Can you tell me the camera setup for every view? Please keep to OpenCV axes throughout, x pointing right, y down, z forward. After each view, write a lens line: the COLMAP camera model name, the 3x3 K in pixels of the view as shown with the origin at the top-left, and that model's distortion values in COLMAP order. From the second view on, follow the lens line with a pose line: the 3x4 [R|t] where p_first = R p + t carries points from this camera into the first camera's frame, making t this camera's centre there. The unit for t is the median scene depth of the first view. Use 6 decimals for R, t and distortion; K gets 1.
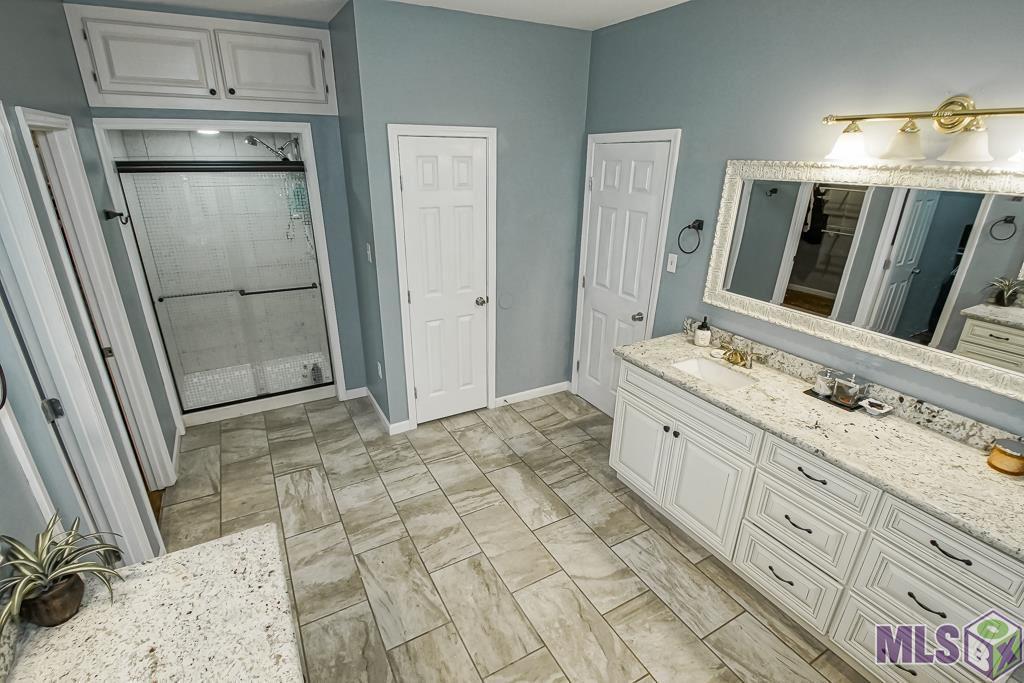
lens RADIAL K [[464.4, 0, 491.3], [0, 464.4, 342.5], [0, 0, 1]] dist [0.000267, -0.000001]
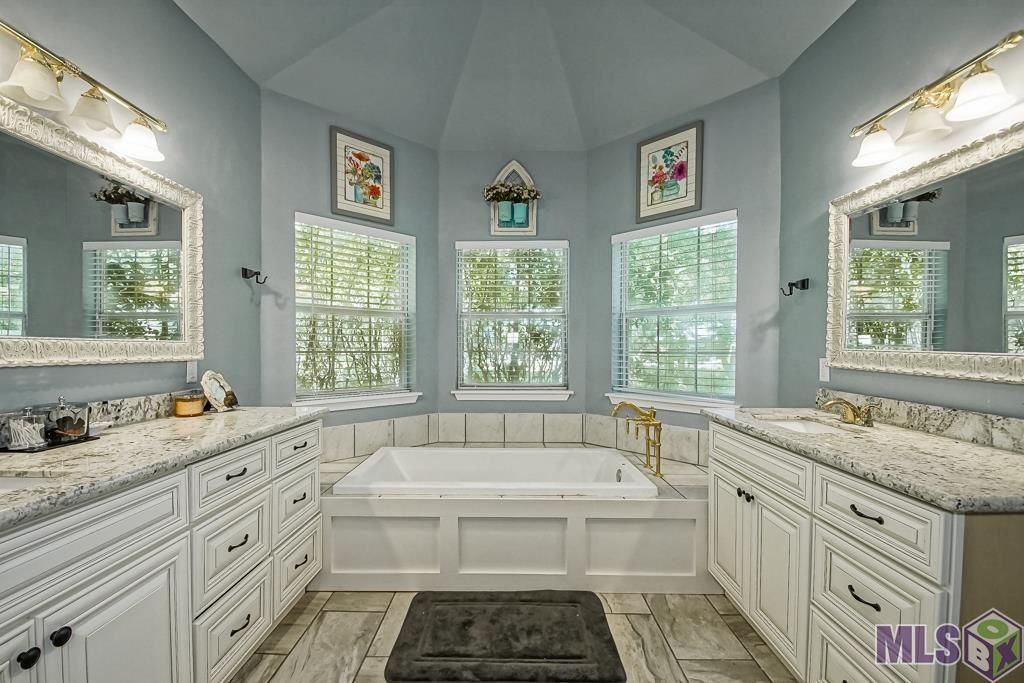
lens RADIAL K [[453.0, 0, 508.4], [0, 453.0, 350.0], [0, 0, 1]] dist [0.001798, -0.011227]
pose [[-0.884520, -0.000234, 0.466503, -0.124874], [0.172218, 0.929199, 0.327003, -0.095218], [-0.433550, 0.369580, -0.821854, 1.149683]]
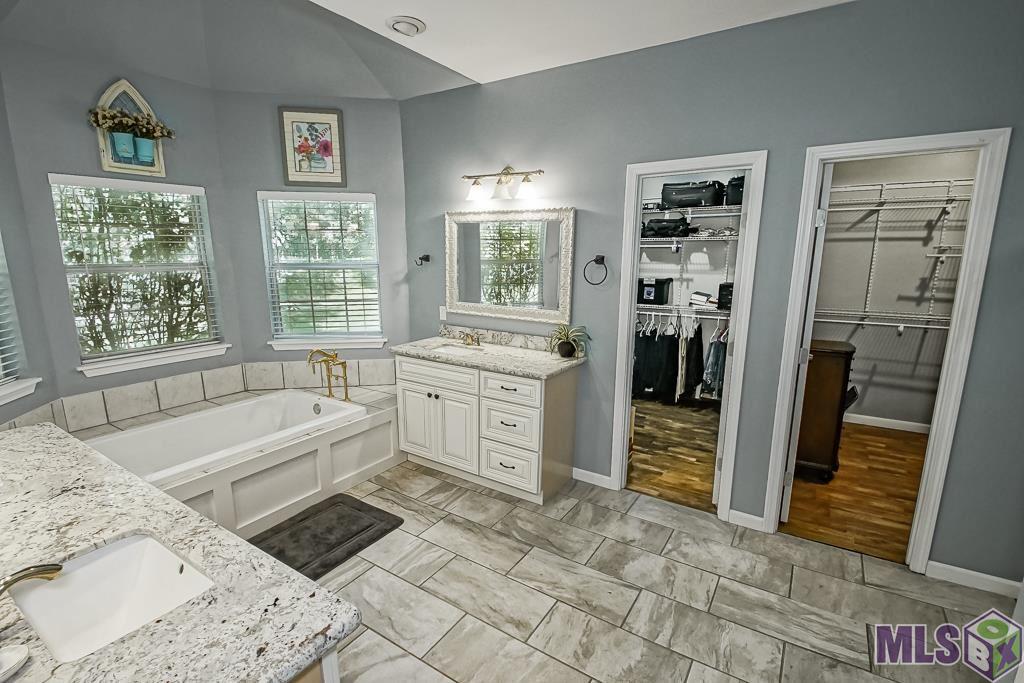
lens RADIAL K [[464.2, 0, 512.0], [0, 464.2, 341.5], [0, 0, 1]] dist [-0.019708, -0.000214]
pose [[-0.860602, 0.090978, -0.501087, 0.388381], [-0.189506, 0.856052, 0.480897, -0.400386], [0.472707, 0.508820, -0.719479, 1.461057]]
